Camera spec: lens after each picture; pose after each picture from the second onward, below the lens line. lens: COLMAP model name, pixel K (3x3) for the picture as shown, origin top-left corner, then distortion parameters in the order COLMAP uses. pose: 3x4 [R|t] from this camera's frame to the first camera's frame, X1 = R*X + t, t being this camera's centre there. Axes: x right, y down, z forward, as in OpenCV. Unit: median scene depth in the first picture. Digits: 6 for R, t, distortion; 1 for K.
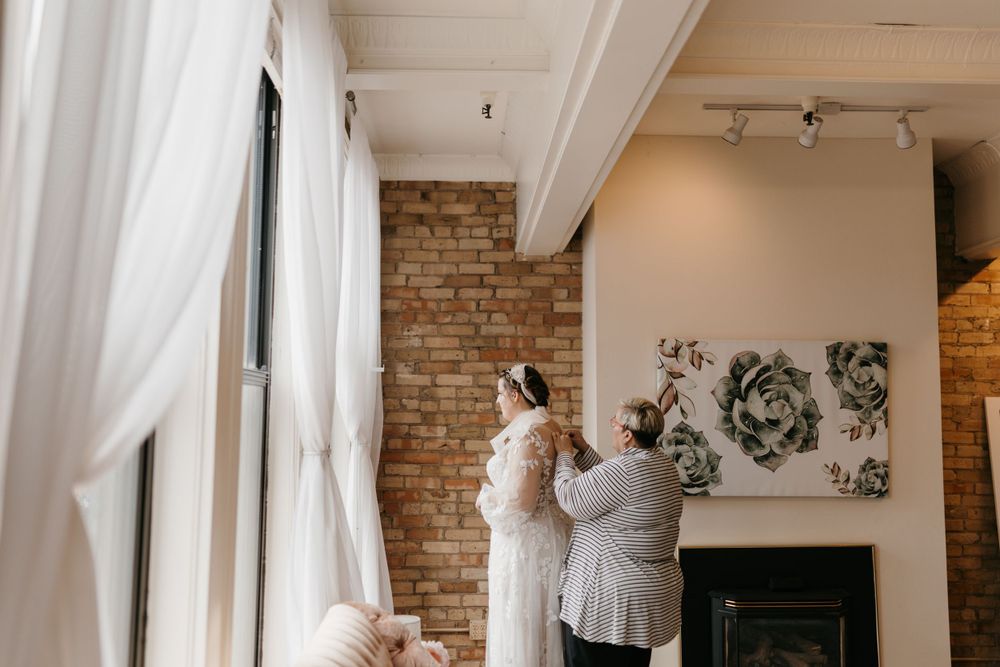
lens RADIAL K [[949.0, 0, 499.1], [0, 949.0, 328.6], [0, 0, 1]] dist [-0.002317, 0.008699]
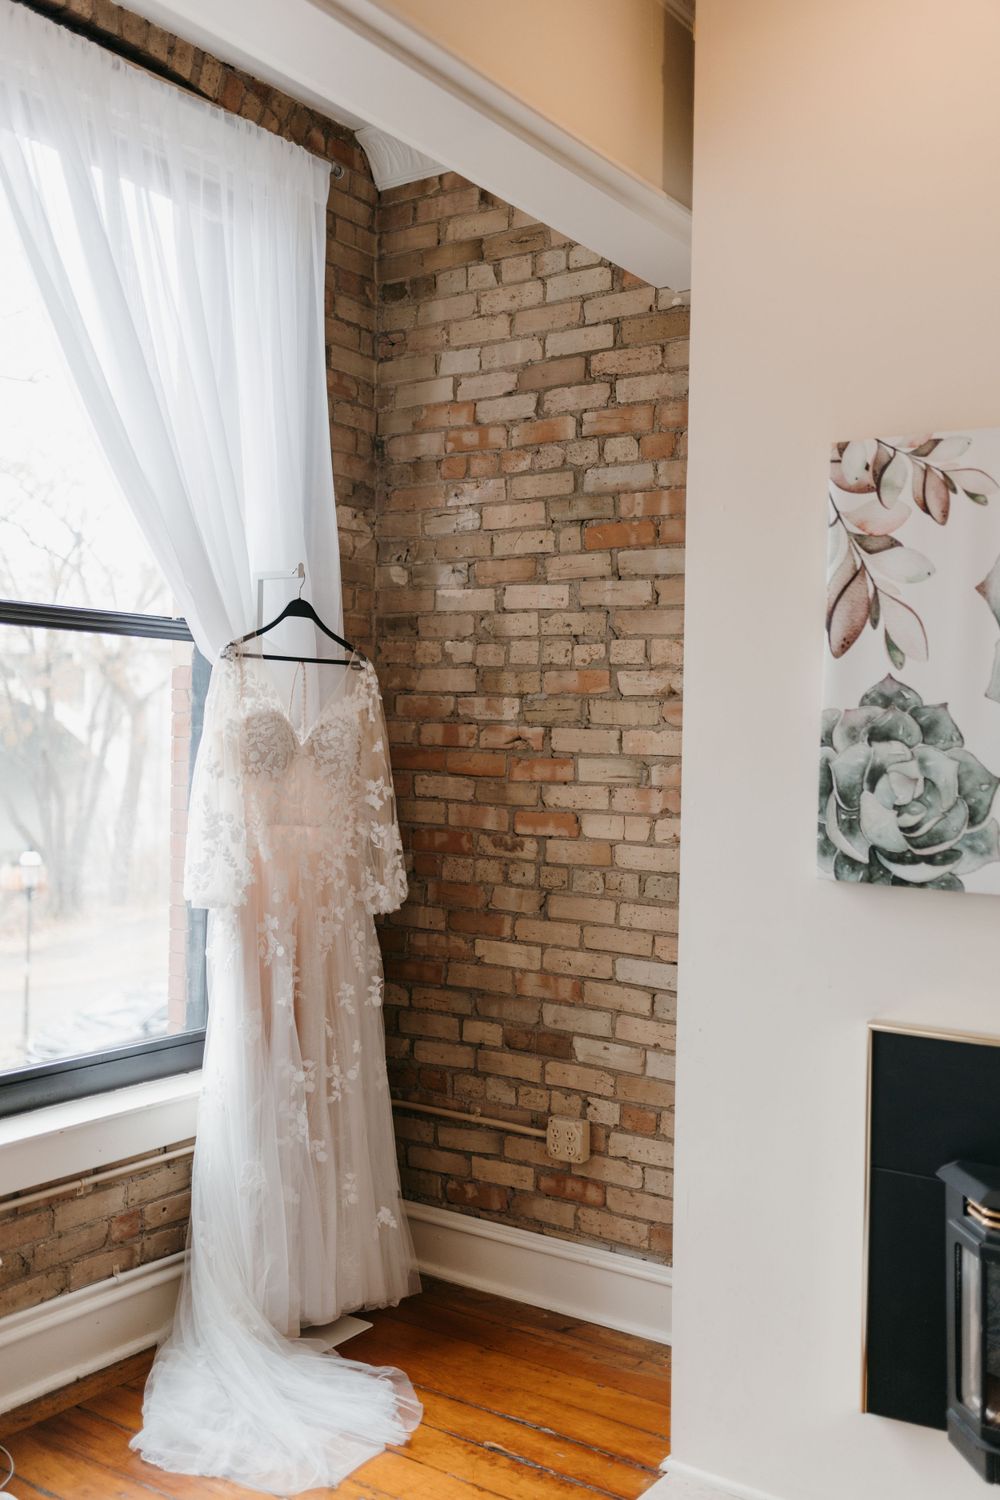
lens RADIAL K [[1421.2, 0, 500.0], [0, 1421.2, 750.0], [0, 0, 1]] dist [-0.000883, 0.010645]
pose [[0.797801, 0.021942, -0.602522, 0.351989], [0.045192, 0.994350, 0.096050, 0.061097], [0.601225, -0.103858, 0.792301, 0.443260]]
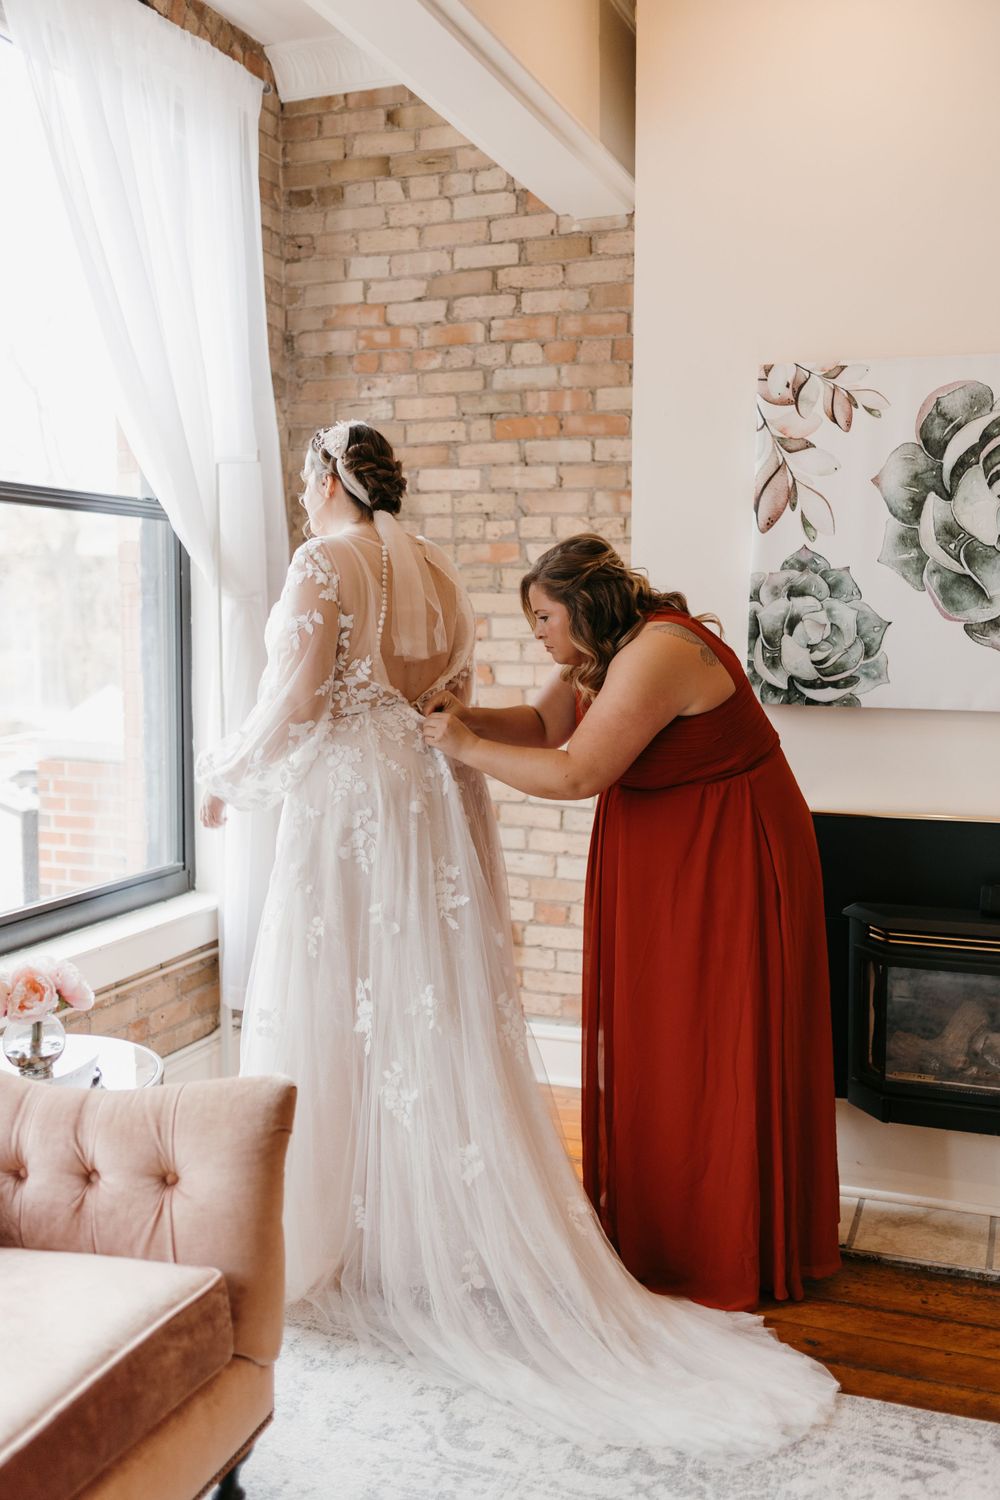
lens RADIAL K [[1423.5, 0, 504.2], [0, 1423.5, 750.1], [0, 0, 1]] dist [-0.002317, 0.008699]
pose [[0.921870, 0.040078, -0.385422, 0.293725], [0.039202, 0.979888, 0.195659, 0.048007], [0.385512, -0.195482, 0.901758, 0.267881]]
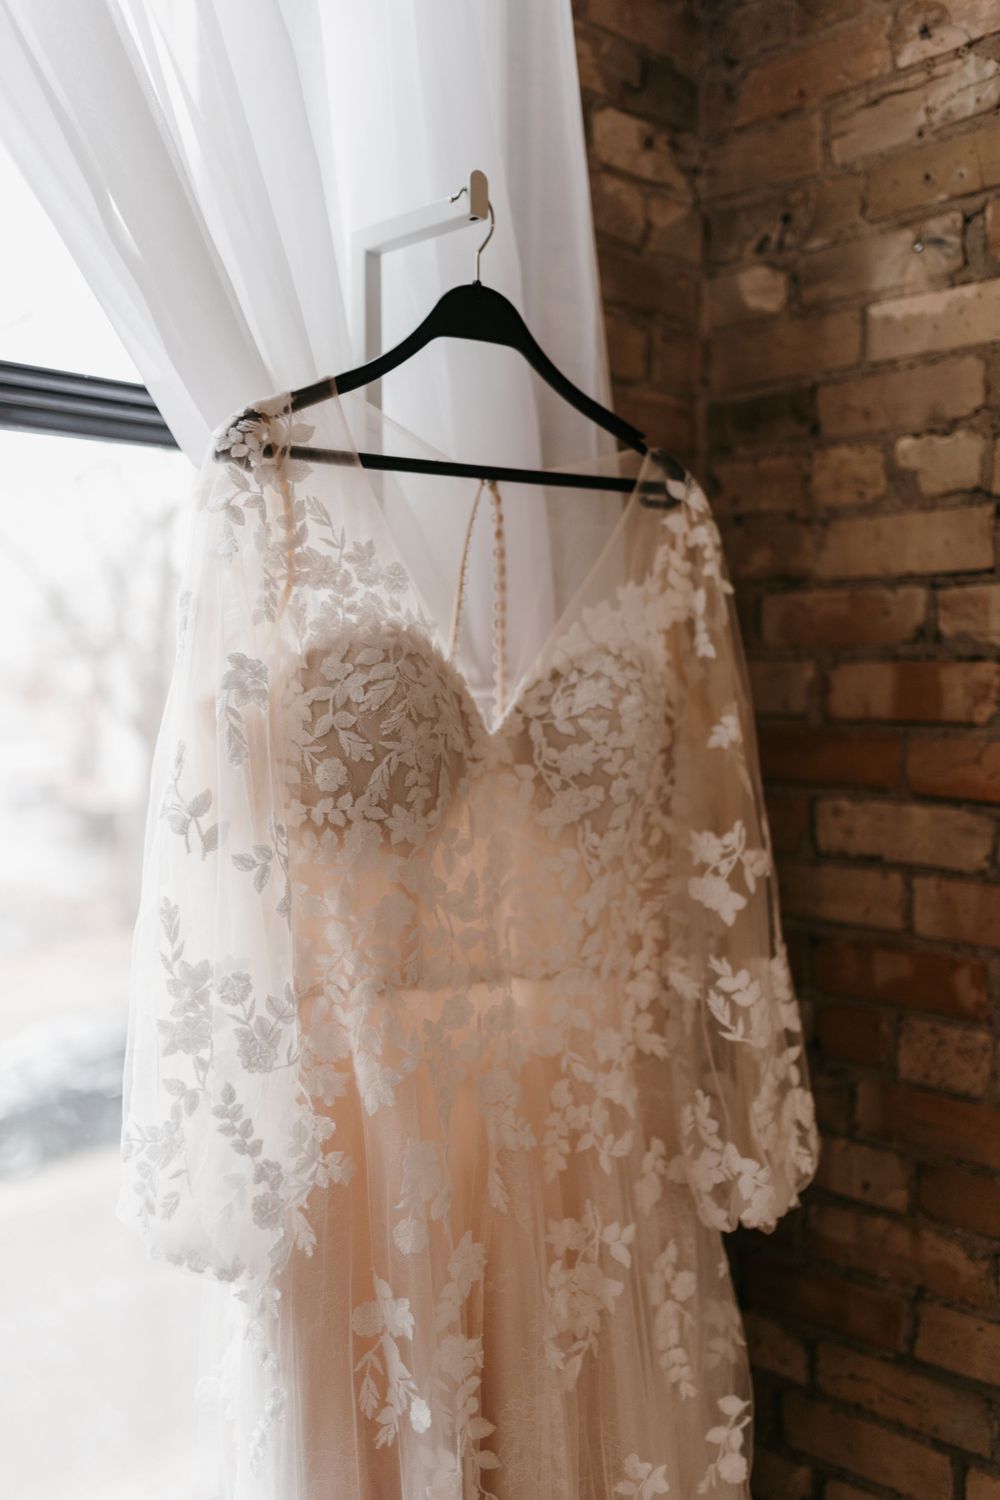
lens RADIAL K [[1423.5, 0, 504.2], [0, 1423.5, 750.1], [0, 0, 1]] dist [-0.002317, 0.008699]
pose [[0.650009, 0.026330, -0.759470, 0.053540], [0.085842, 0.990459, 0.107808, 0.096633], [0.755062, -0.135271, 0.641547, 0.765476]]
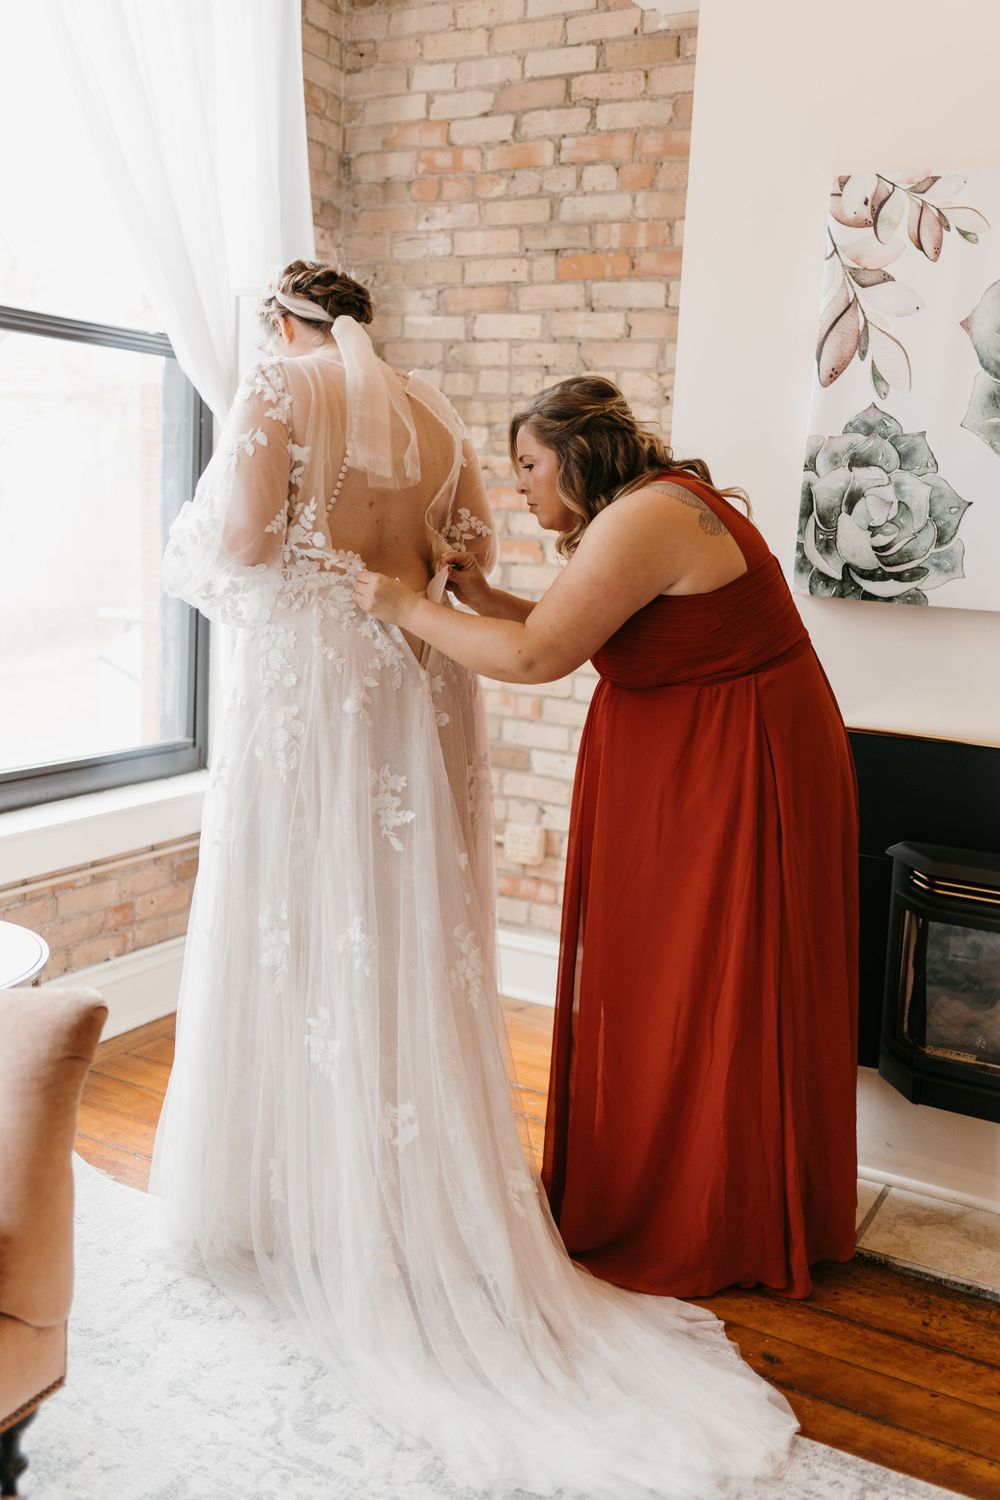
lens RADIAL K [[1423.5, 0, 504.2], [0, 1423.5, 750.1], [0, 0, 1]] dist [-0.002317, 0.008699]
pose [[0.851514, 0.130604, -0.507805, 0.333348], [0.007267, 0.965448, 0.260494, 0.073117], [0.524281, -0.225505, 0.821144, 0.381078]]
